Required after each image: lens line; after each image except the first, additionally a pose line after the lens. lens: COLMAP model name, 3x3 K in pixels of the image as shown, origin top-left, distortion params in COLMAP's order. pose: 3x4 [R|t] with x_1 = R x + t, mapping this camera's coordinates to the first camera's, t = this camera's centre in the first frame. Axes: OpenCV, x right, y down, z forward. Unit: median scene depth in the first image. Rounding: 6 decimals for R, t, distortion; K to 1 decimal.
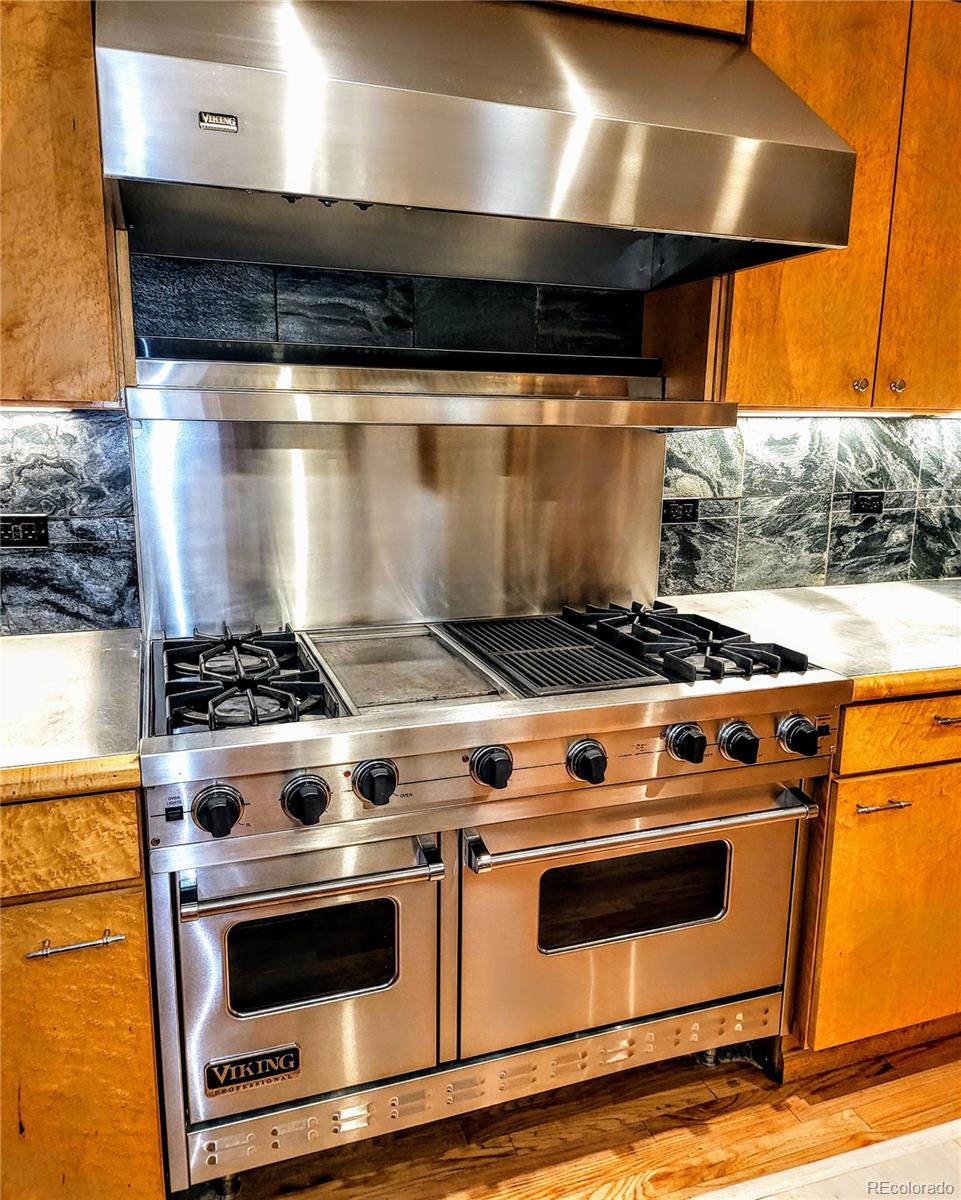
lens RADIAL K [[876.4, 0, 481.1], [0, 876.4, 600.0], [0, 0, 1]] dist [0.042832, 0.002646]
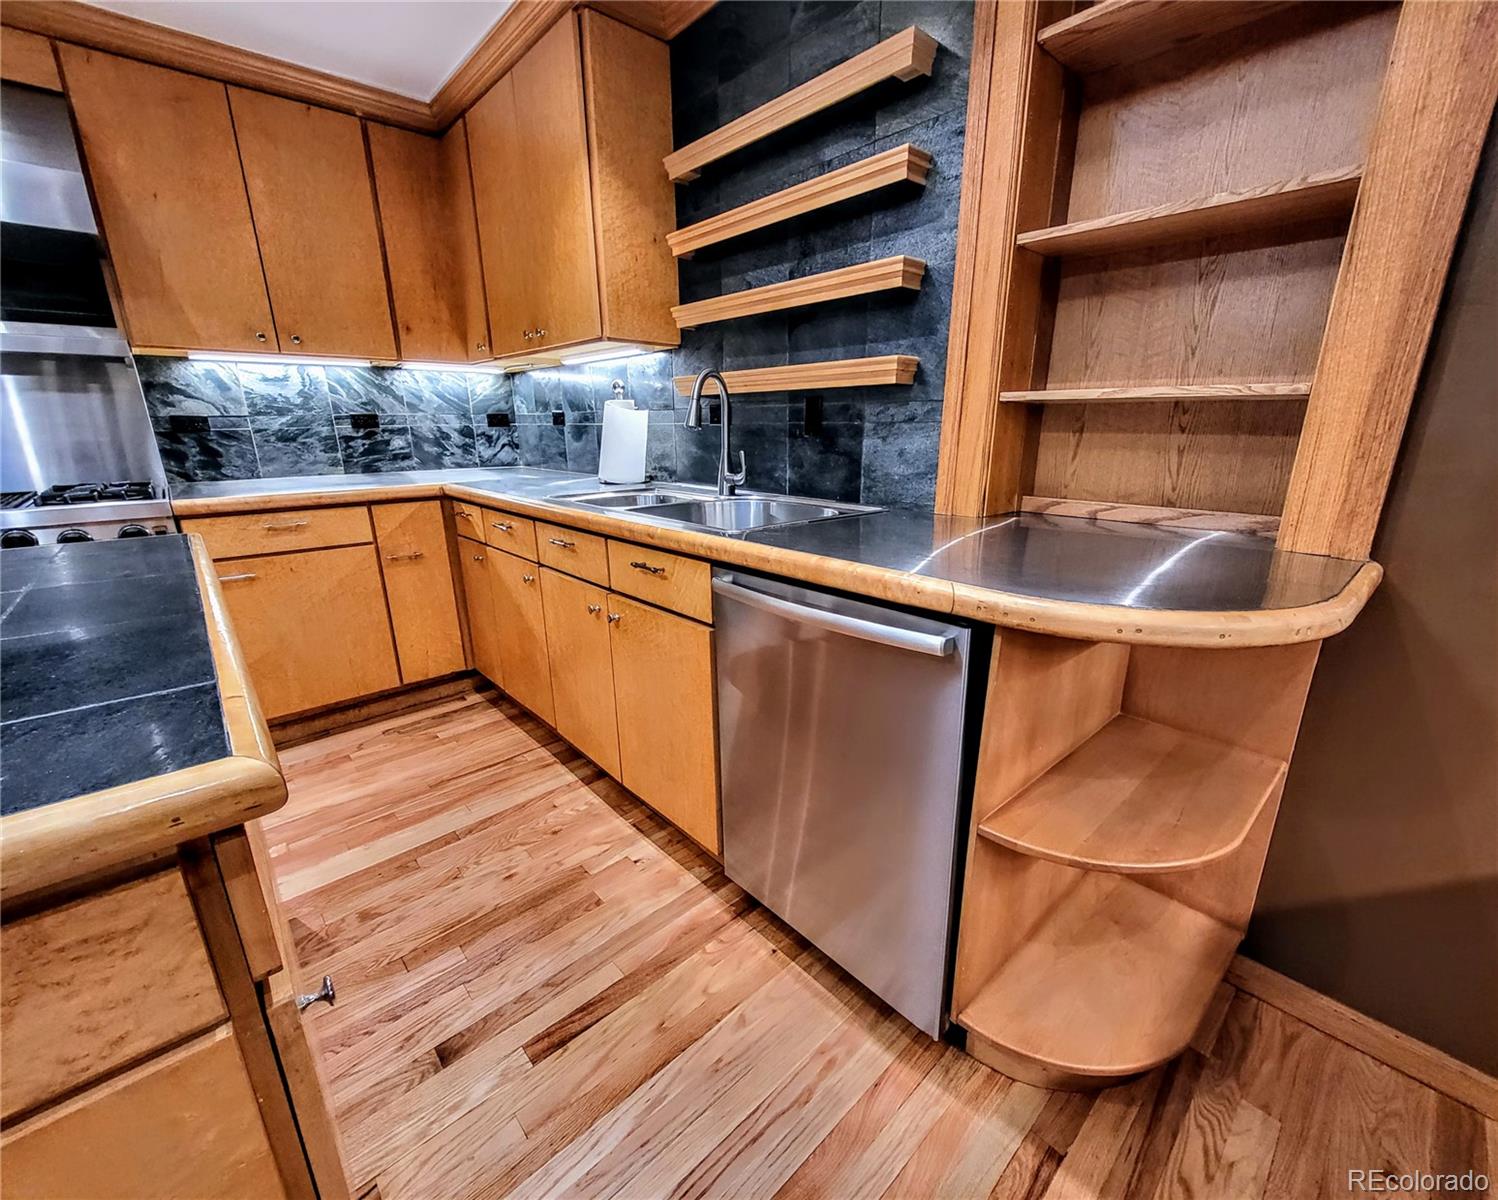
lens RADIAL K [[624.9, 0, 747.7], [0, 624.9, 602.2], [0, 0, 1]] dist [0.002477, -0.000286]
pose [[0.927889, -0.121762, 0.352414, 0.659128], [0.092144, 0.990742, 0.099700, 0.173974], [-0.361291, -0.060038, 0.930518, -0.354114]]
